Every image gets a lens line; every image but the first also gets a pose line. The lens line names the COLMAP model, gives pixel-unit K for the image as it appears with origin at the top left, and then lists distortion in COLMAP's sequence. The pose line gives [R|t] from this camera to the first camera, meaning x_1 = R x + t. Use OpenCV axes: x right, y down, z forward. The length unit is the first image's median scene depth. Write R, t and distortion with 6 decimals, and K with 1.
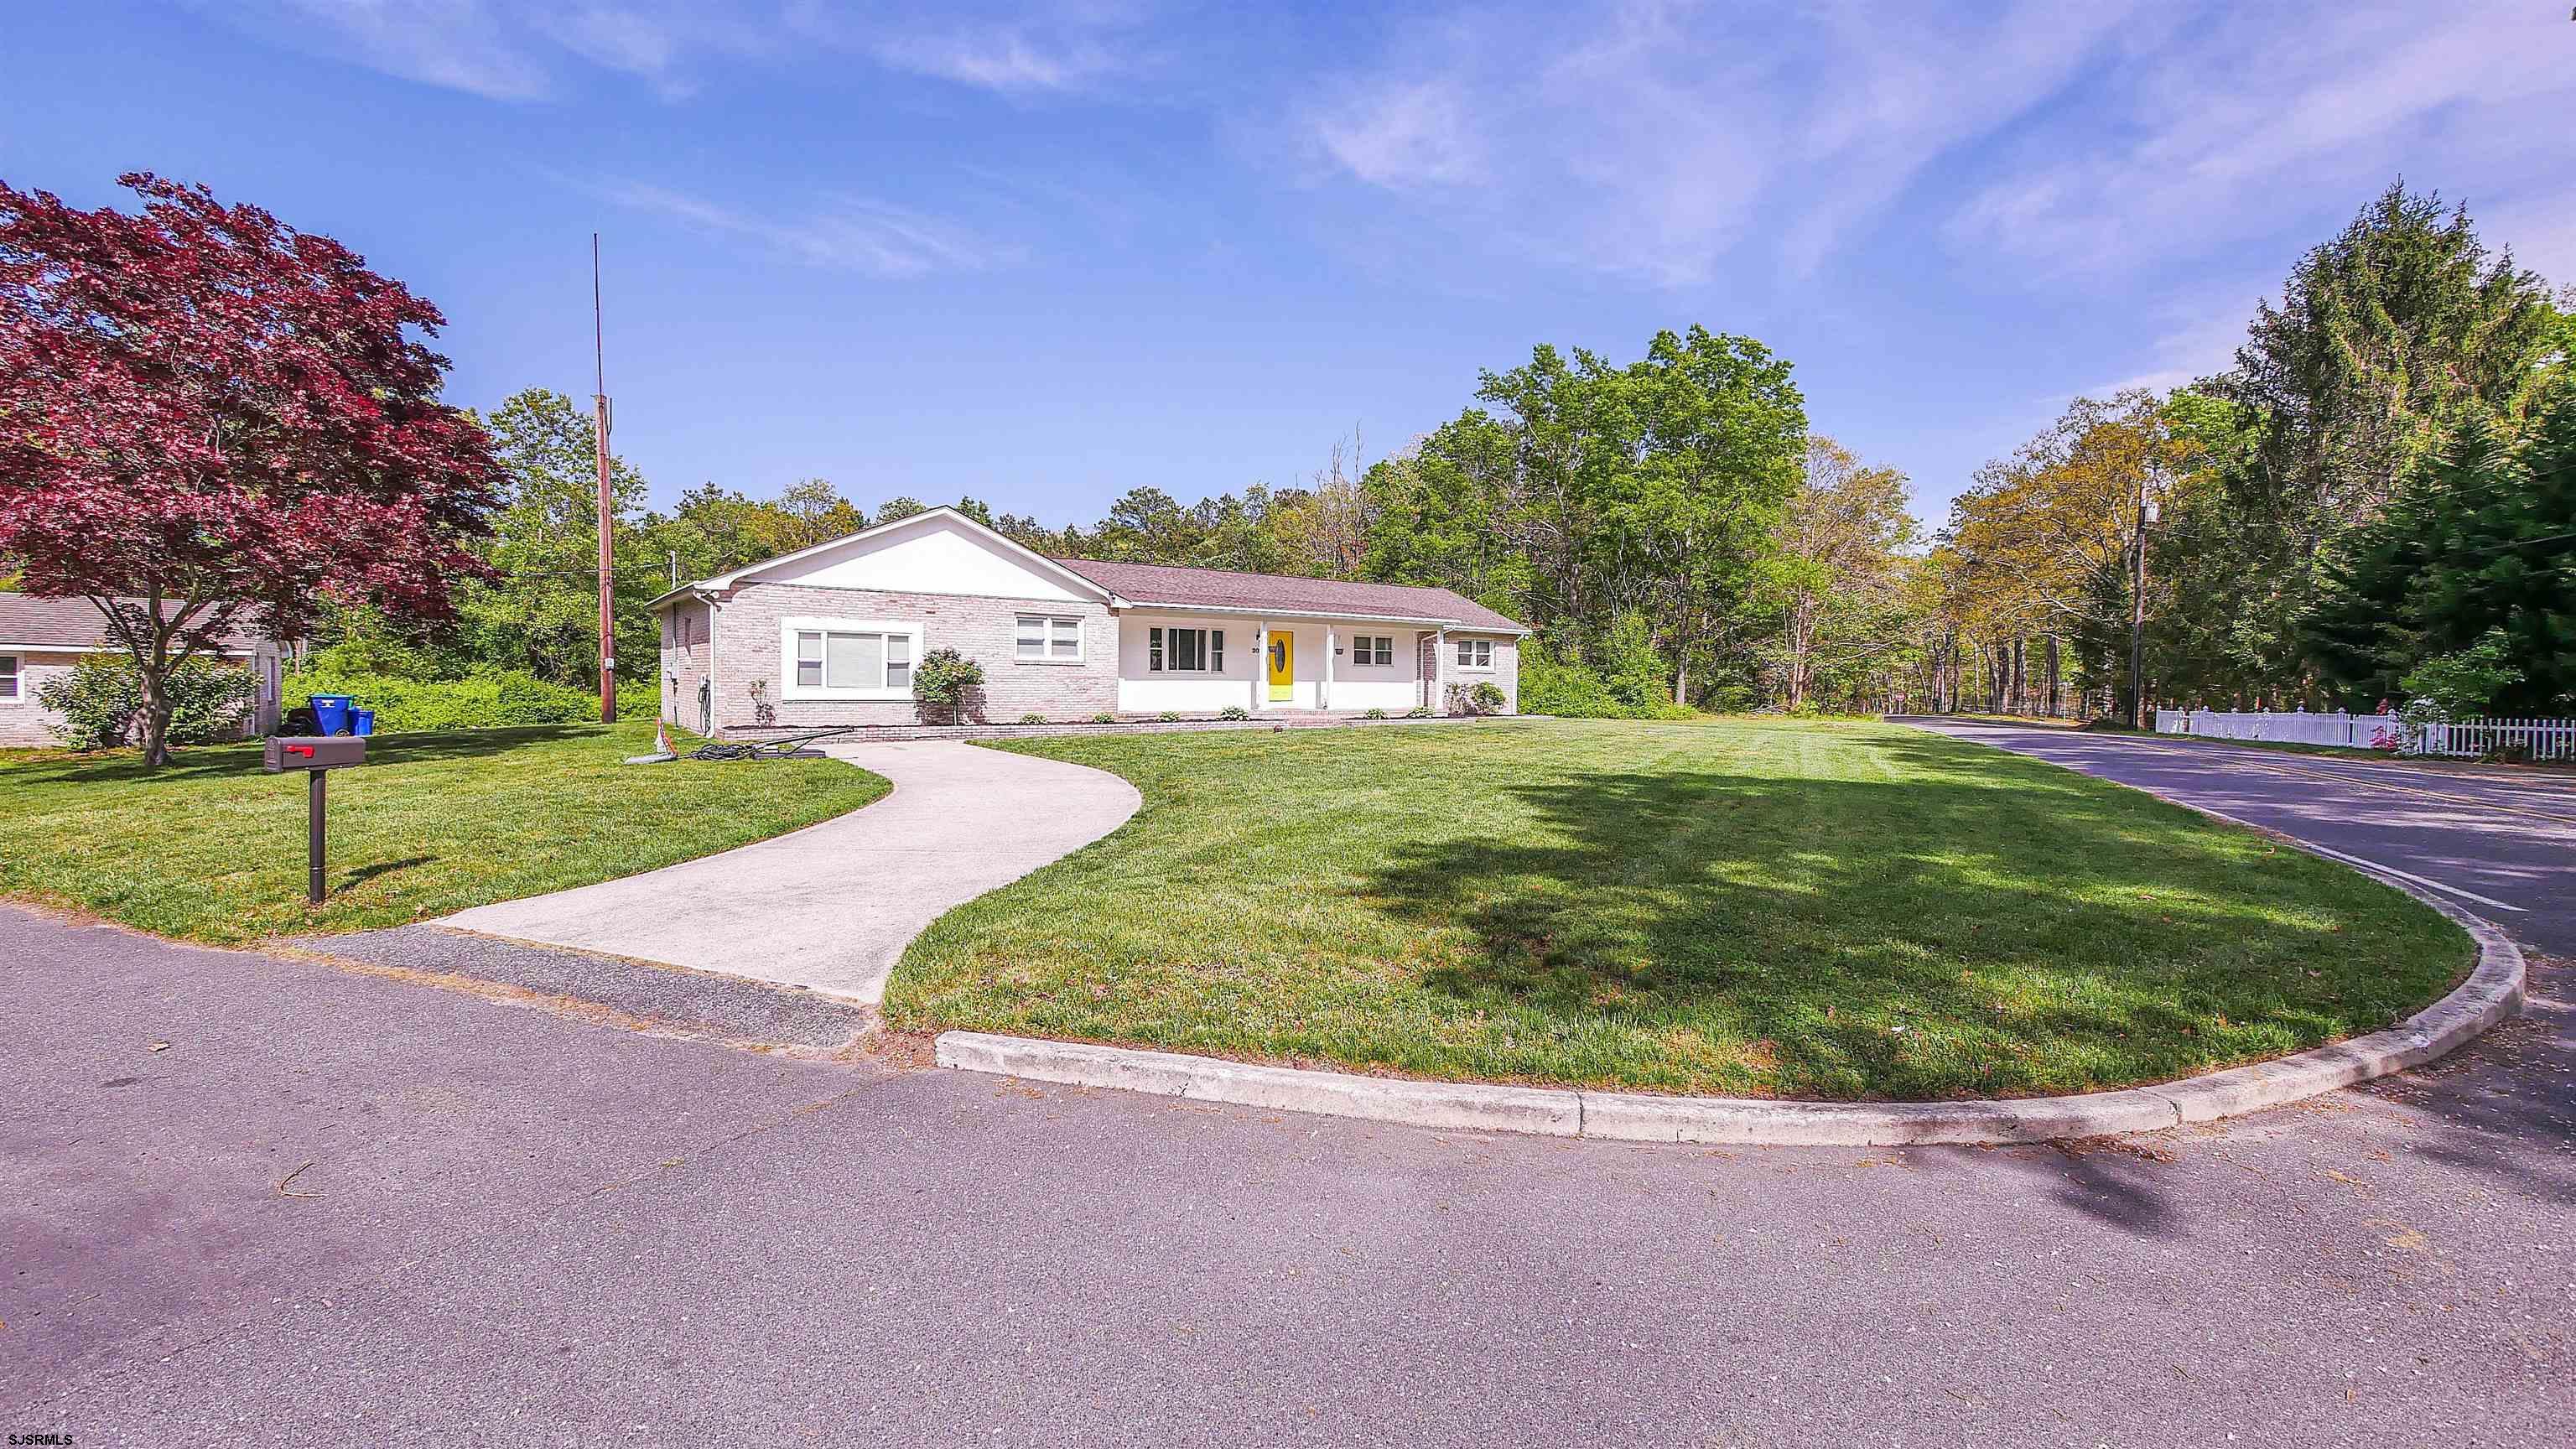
lens RADIAL K [[1052.6, 0, 1288.0], [0, 1052.6, 724.5], [0, 0, 1]] dist [-0.011981, -0.000046]
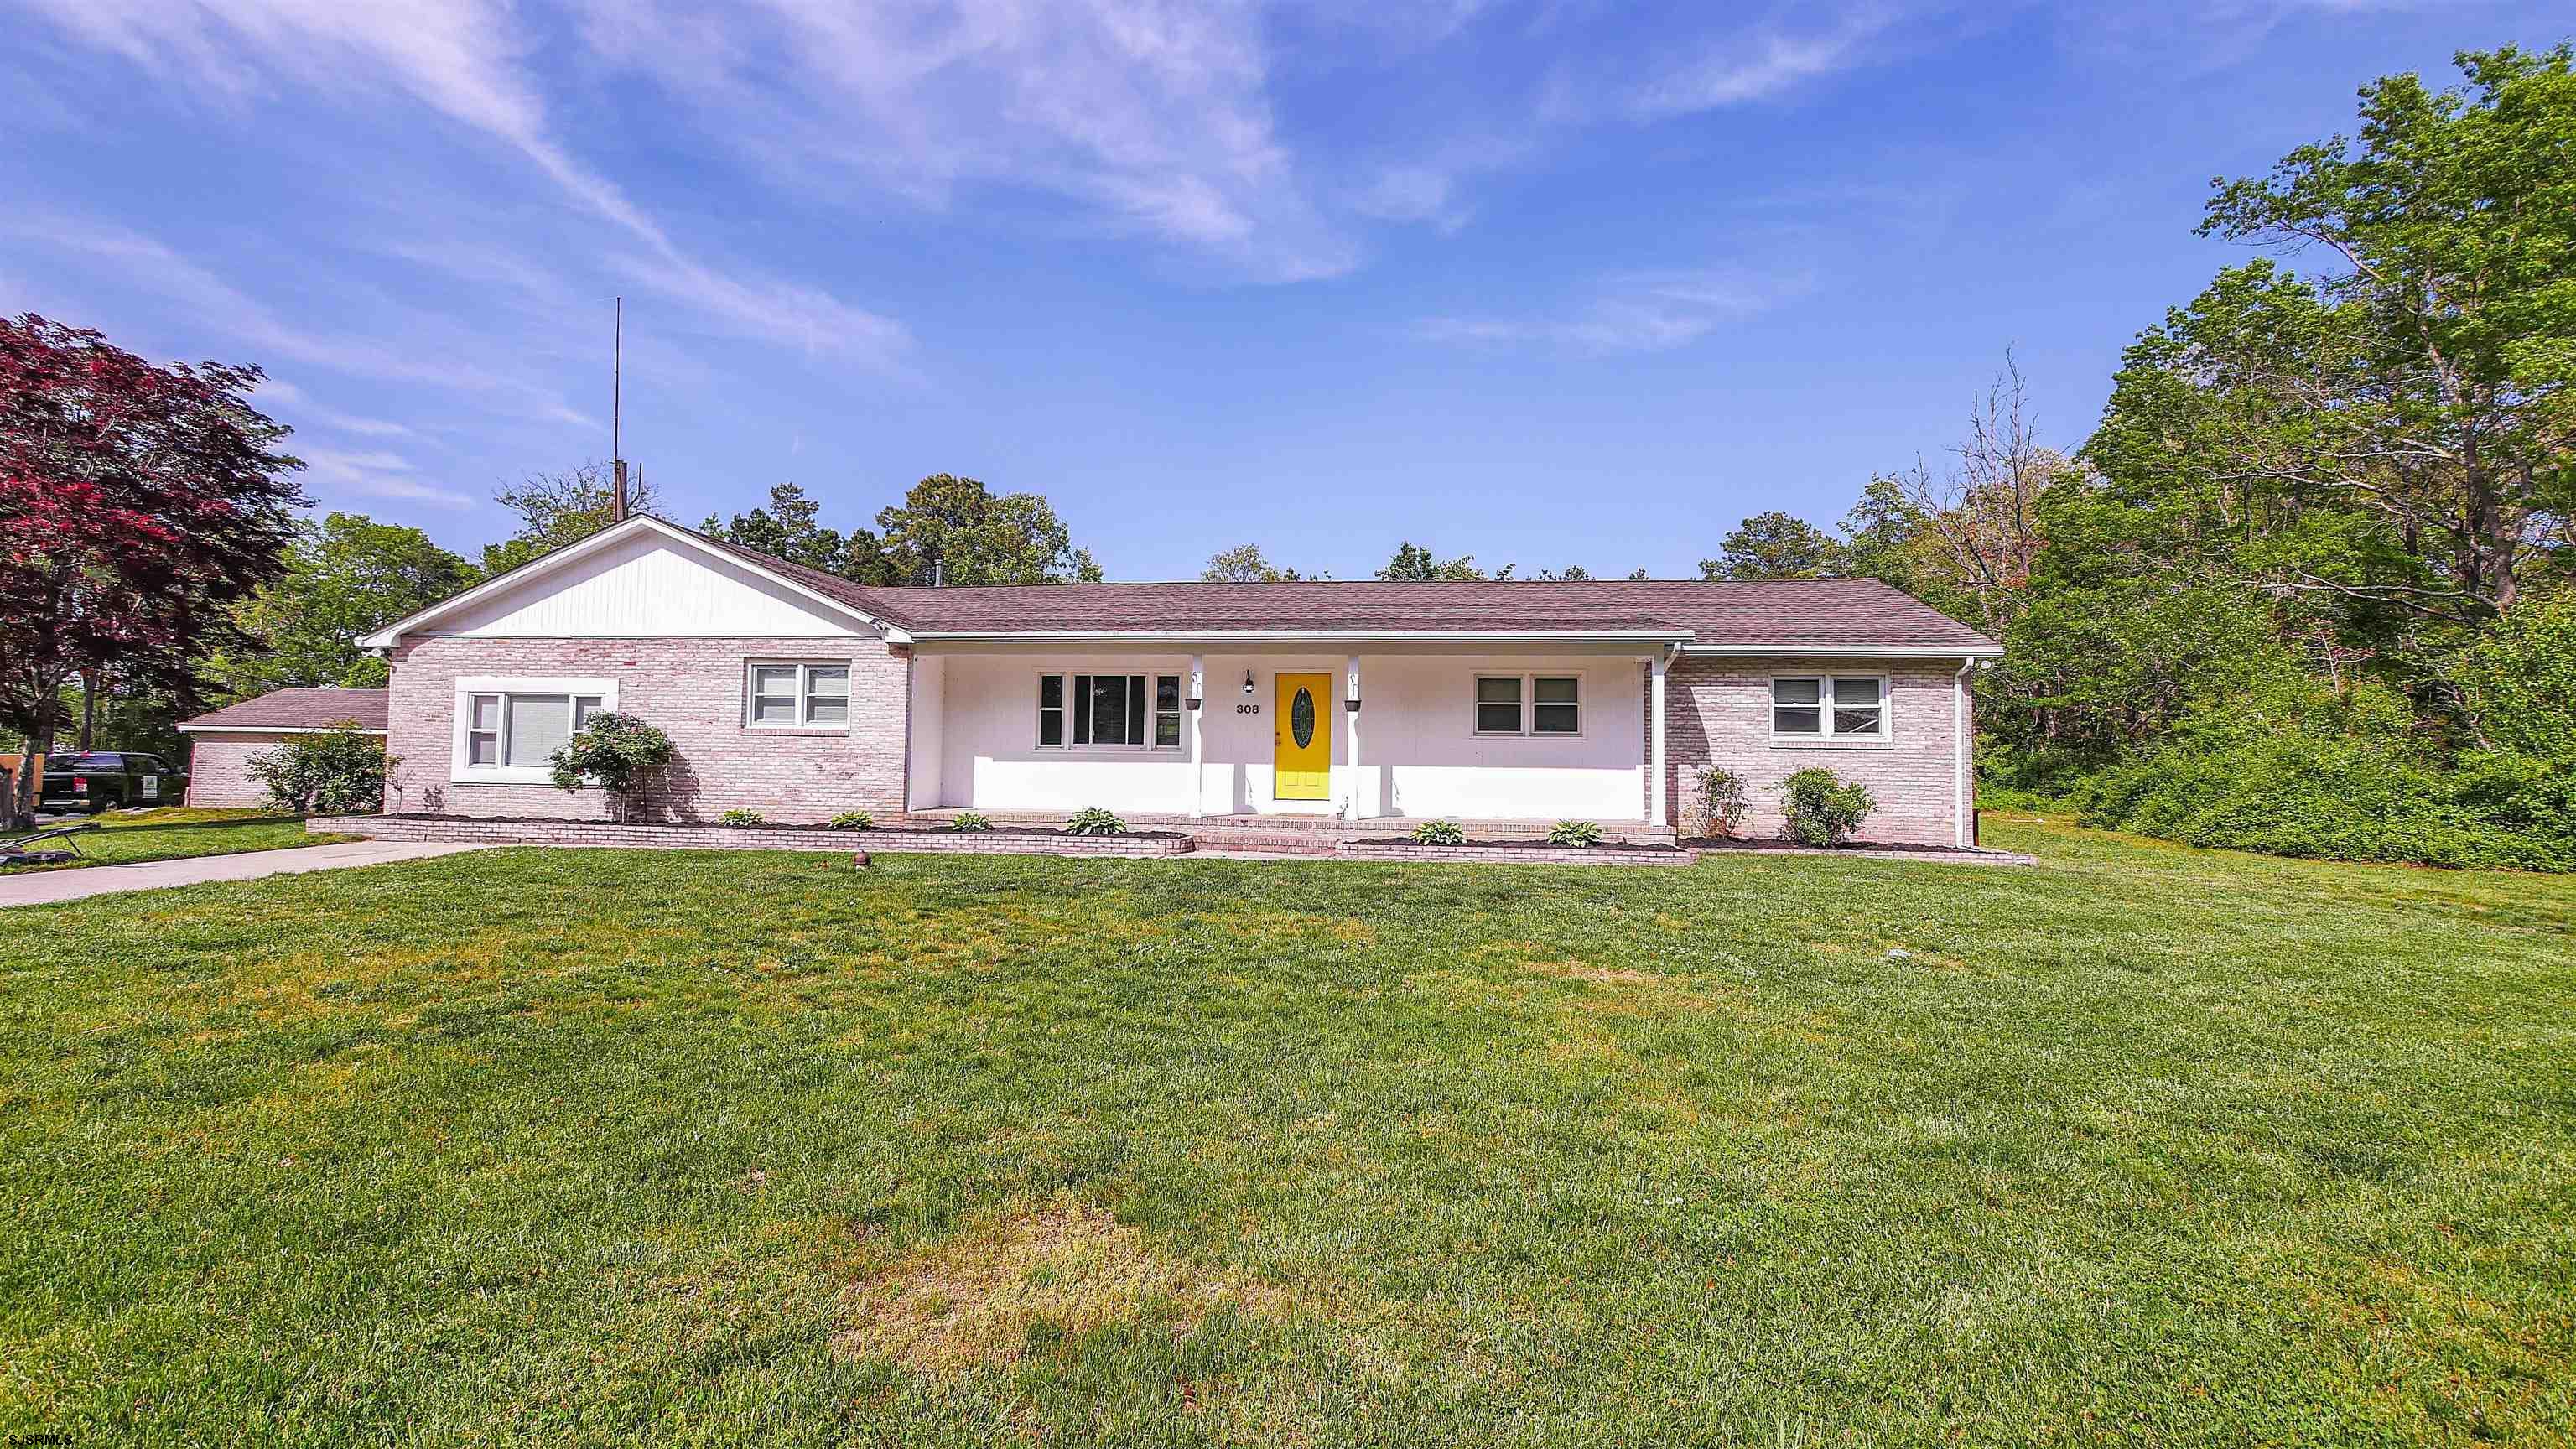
lens RADIAL K [[1137.9, 0, 1288.0], [0, 1137.9, 724.5], [0, 0, 1]] dist [-0.013645, -0.000130]
pose [[0.727760, -0.028995, -0.685219, 0.410819], [-0.035643, 0.996157, -0.080008, -0.015620], [0.684905, 0.082650, 0.723929, 0.601312]]
